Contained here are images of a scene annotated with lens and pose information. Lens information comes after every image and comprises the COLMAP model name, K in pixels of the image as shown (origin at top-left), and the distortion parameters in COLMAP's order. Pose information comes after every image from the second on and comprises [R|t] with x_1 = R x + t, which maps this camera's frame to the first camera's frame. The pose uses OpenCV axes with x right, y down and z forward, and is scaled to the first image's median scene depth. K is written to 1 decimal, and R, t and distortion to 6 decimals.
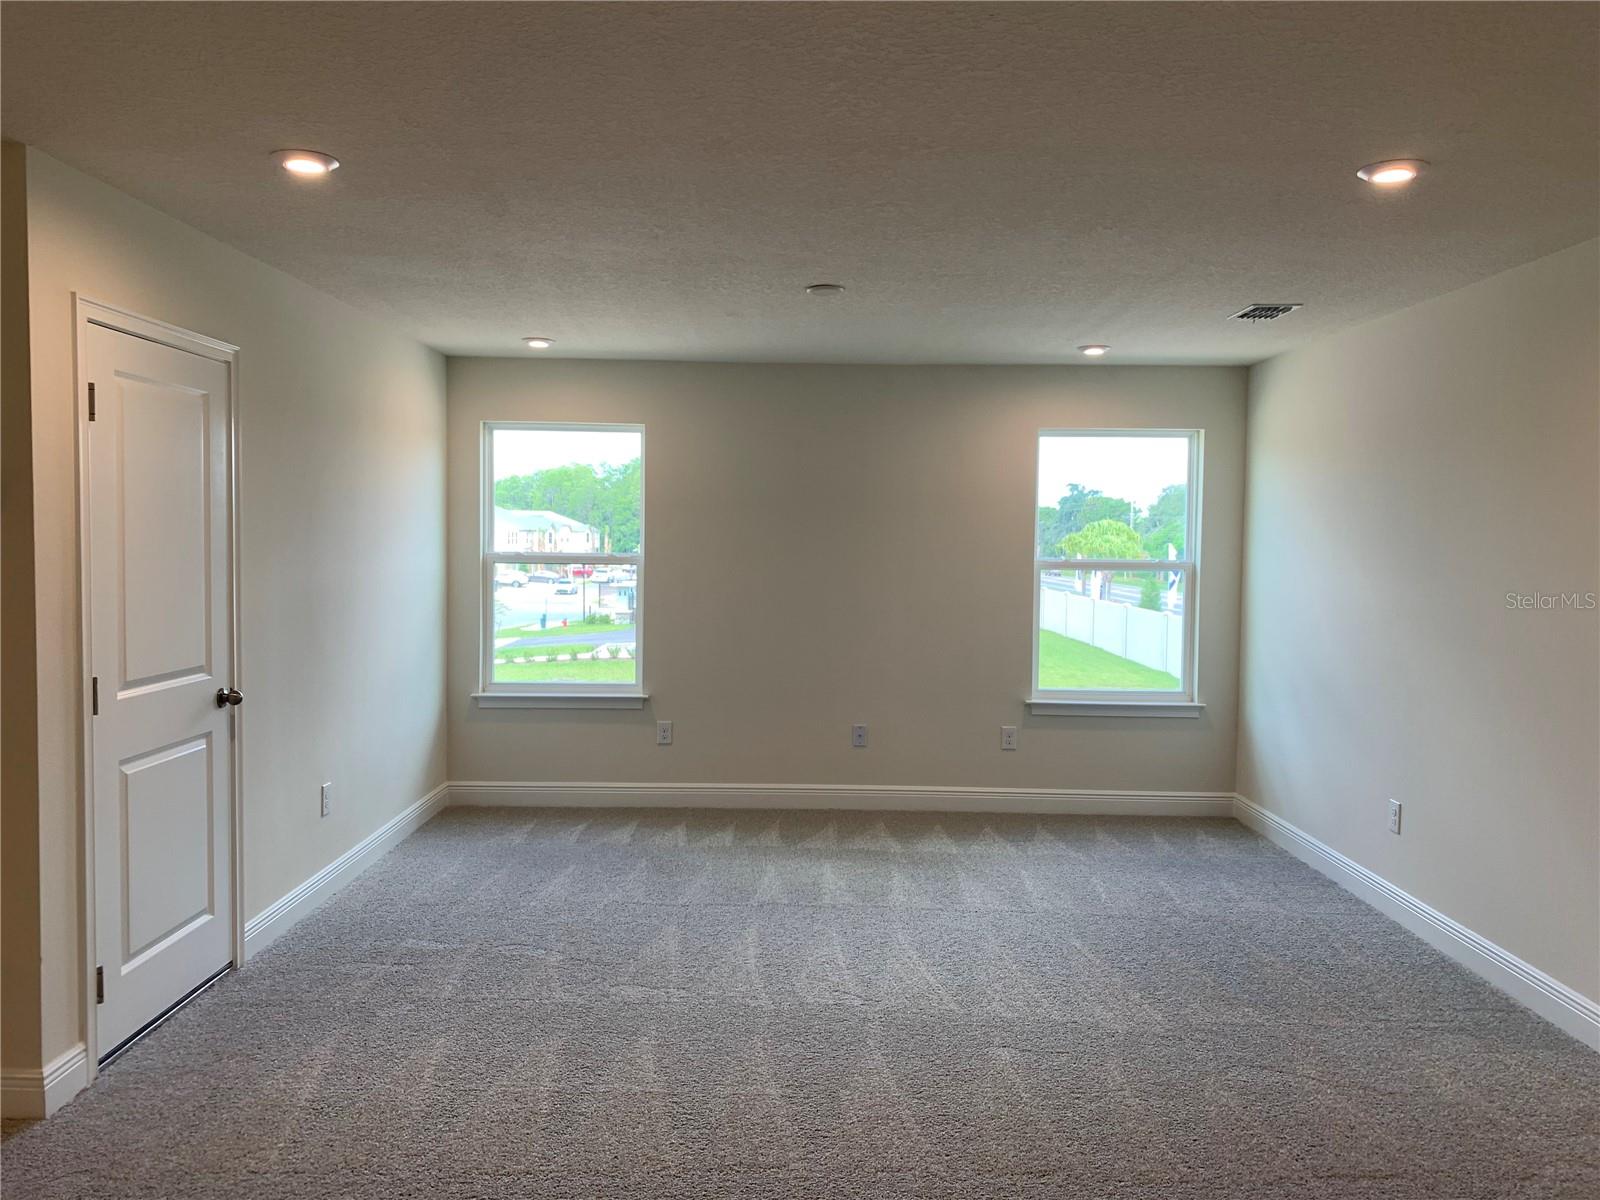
lens RADIAL K [[1221.3, 0, 798.7], [0, 1221.3, 562.0], [0, 0, 1]] dist [0.108225, -0.126581]
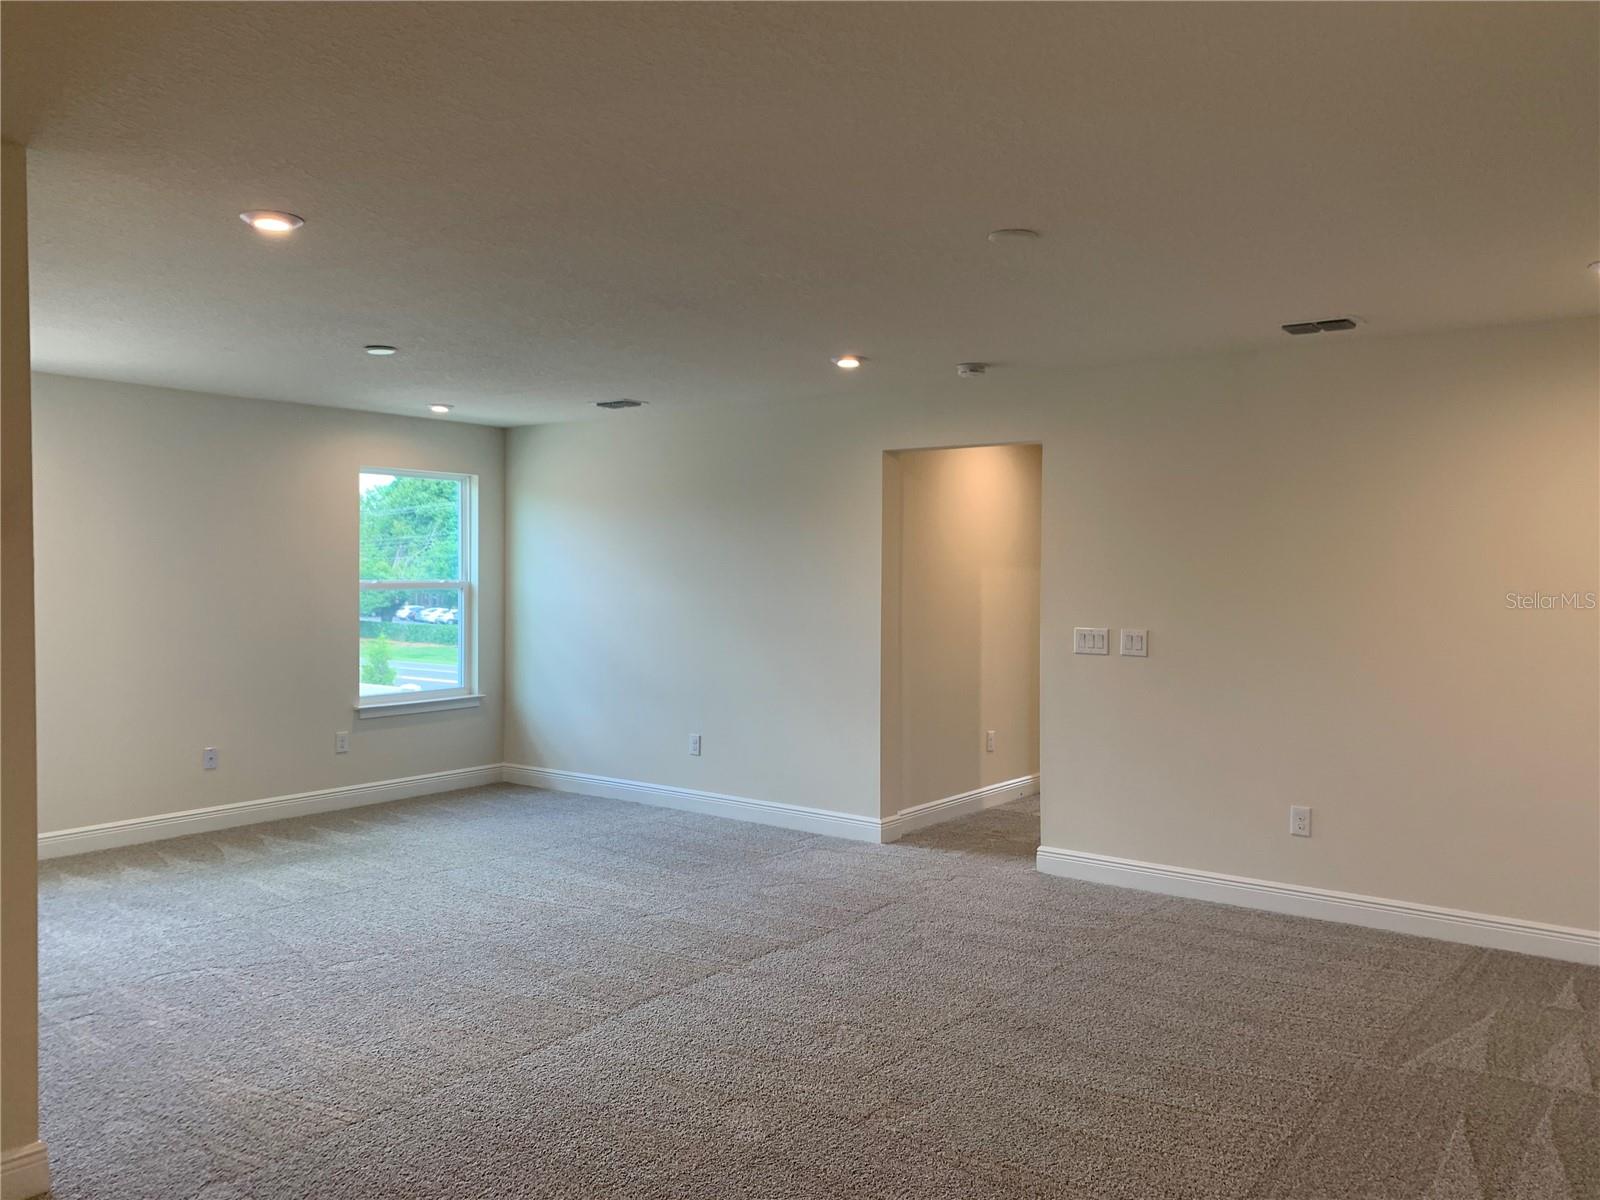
lens RADIAL K [[1228.8, 0, 795.7], [0, 1228.8, 592.0], [0, 0, 1]] dist [0.009027, -0.006689]
pose [[0.601641, -0.025373, 0.798363, -0.497790], [0.019650, 0.999663, 0.016962, -0.004492], [-0.798525, 0.005483, 0.601937, -0.005862]]
